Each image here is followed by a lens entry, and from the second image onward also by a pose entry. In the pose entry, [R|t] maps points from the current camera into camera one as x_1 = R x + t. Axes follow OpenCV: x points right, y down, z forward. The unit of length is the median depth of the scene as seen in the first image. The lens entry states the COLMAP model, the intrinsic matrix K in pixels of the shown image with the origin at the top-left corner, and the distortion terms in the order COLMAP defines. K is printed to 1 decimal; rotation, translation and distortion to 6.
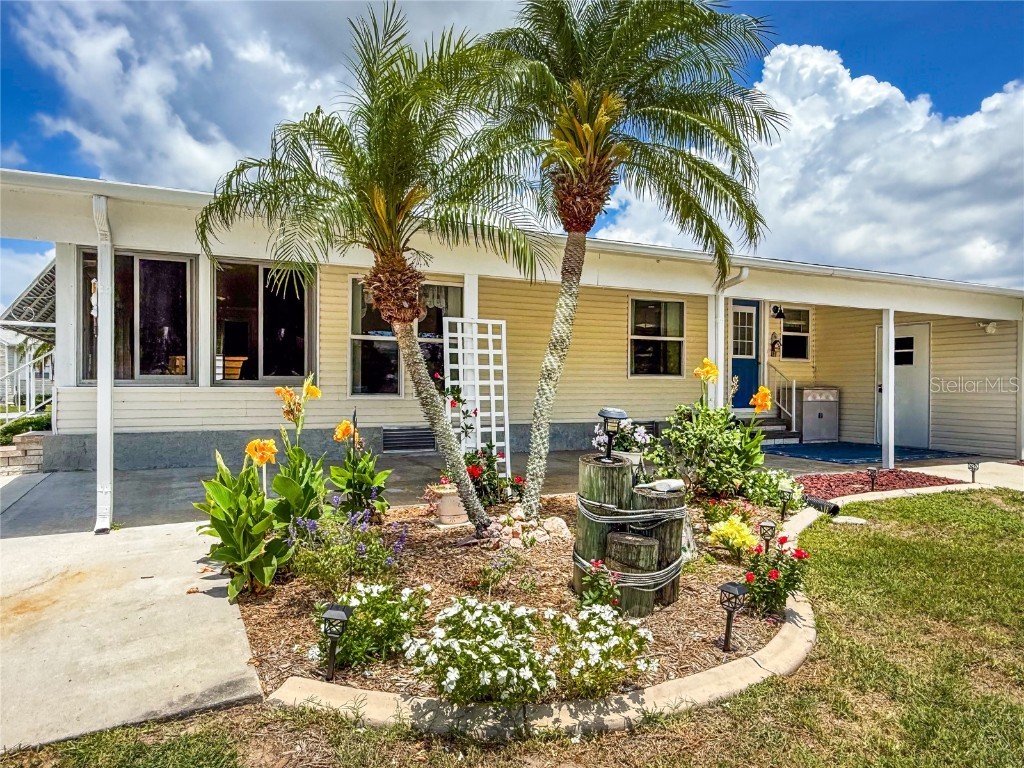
lens RADIAL K [[681.5, 0, 511.0], [0, 681.5, 429.1], [0, 0, 1]] dist [-0.011316, -0.003406]
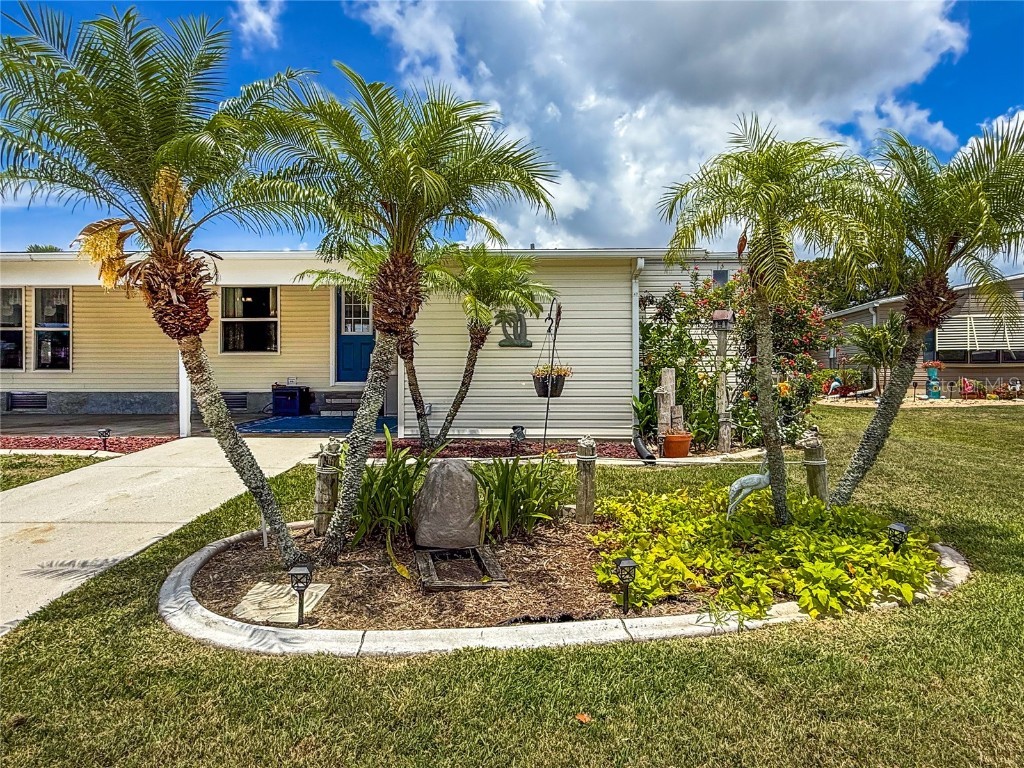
lens RADIAL K [[576.1, 0, 512.0], [0, 576.1, 384.0], [0, 0, 1]] dist [-0.003126, -0.000562]
pose [[0.877074, 0.011422, -0.480220, 0.957110], [-0.025306, 0.999428, -0.022449, -0.013665], [0.479689, 0.031842, 0.876861, 0.333501]]
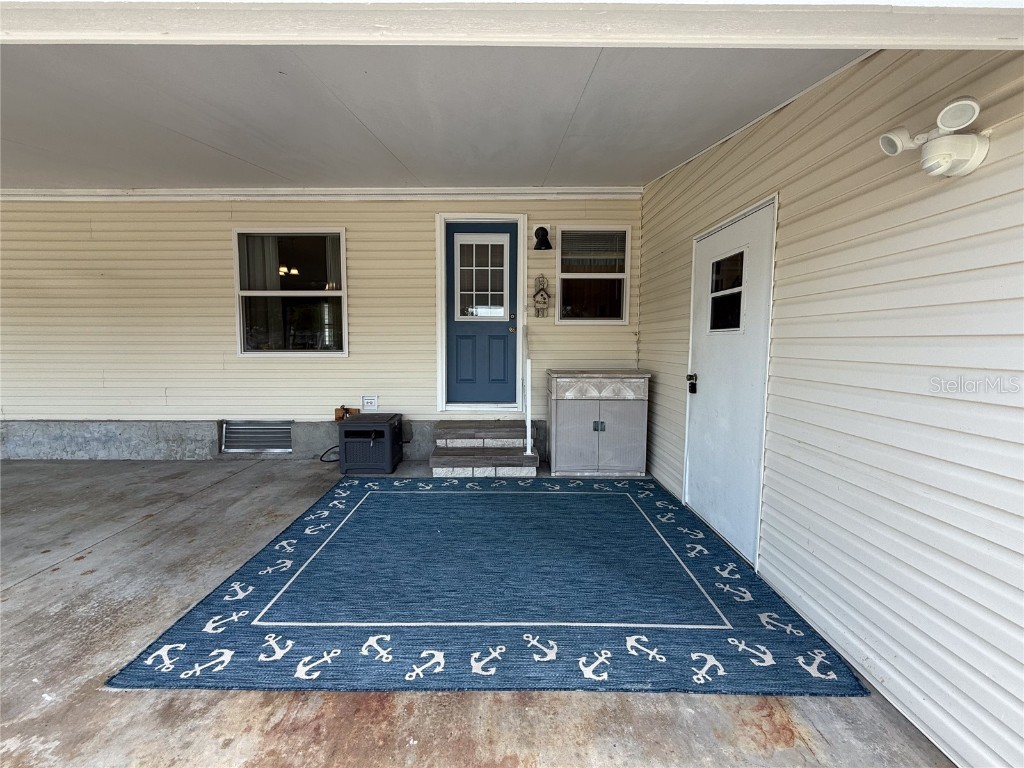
lens RADIAL K [[413.8, 0, 512.0], [0, 413.8, 384.0], [0, 0, 1]] dist [-0.000999, -0.000111]
pose [[0.893441, 0.040009, -0.447394, 0.522969], [-0.026026, 0.998963, 0.037361, -0.061420], [0.448425, -0.021737, 0.893556, 0.667665]]
